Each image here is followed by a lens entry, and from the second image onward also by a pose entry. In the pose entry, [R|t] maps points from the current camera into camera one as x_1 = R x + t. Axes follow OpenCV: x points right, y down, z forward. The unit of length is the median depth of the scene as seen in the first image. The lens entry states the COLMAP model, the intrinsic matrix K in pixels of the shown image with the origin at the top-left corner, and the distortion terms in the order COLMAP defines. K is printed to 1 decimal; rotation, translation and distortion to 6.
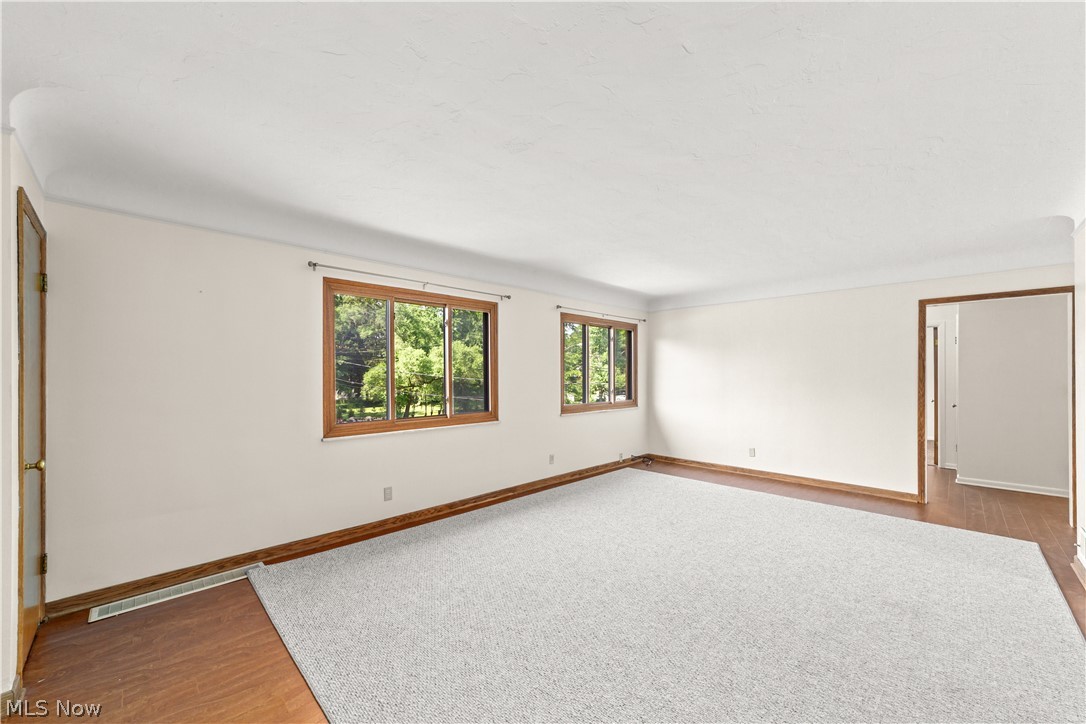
lens RADIAL K [[423.9, 0, 543.9], [0, 423.9, 380.6], [0, 0, 1]] dist [-0.002194, 0.000222]
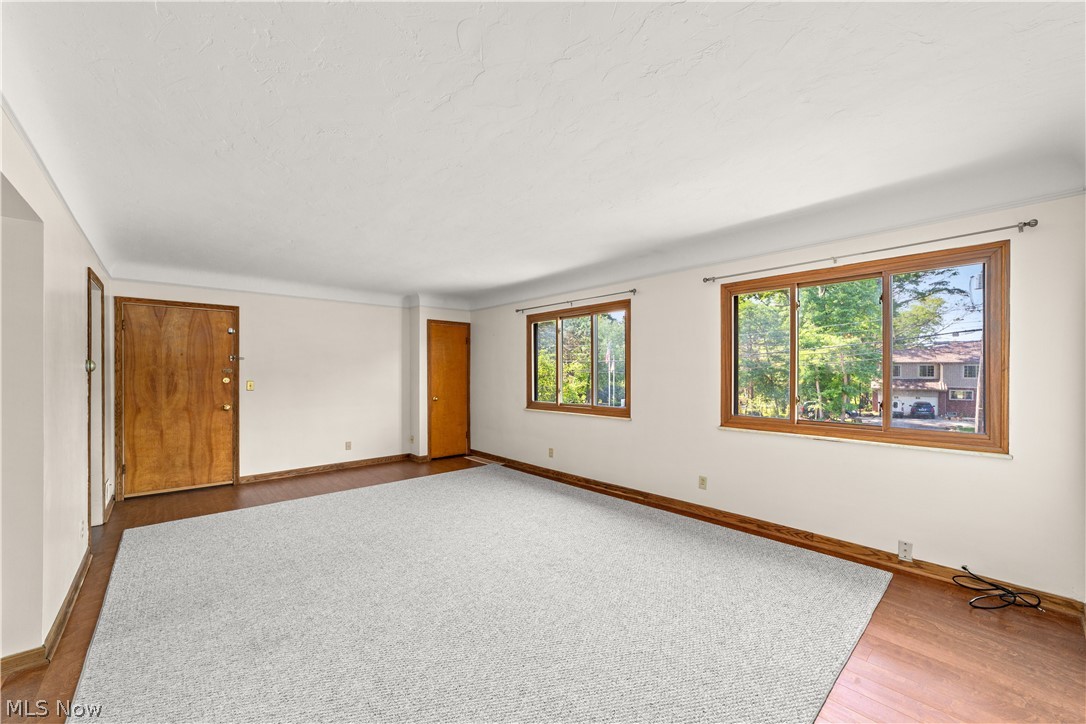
lens RADIAL K [[423.9, 0, 543.9], [0, 423.9, 380.6], [0, 0, 1]] dist [-0.002194, 0.000222]
pose [[-0.057754, 0.018126, -0.998166, 0.900653], [-0.012500, 0.999744, 0.018878, -0.009363], [0.998253, 0.013567, -0.057513, 0.864251]]
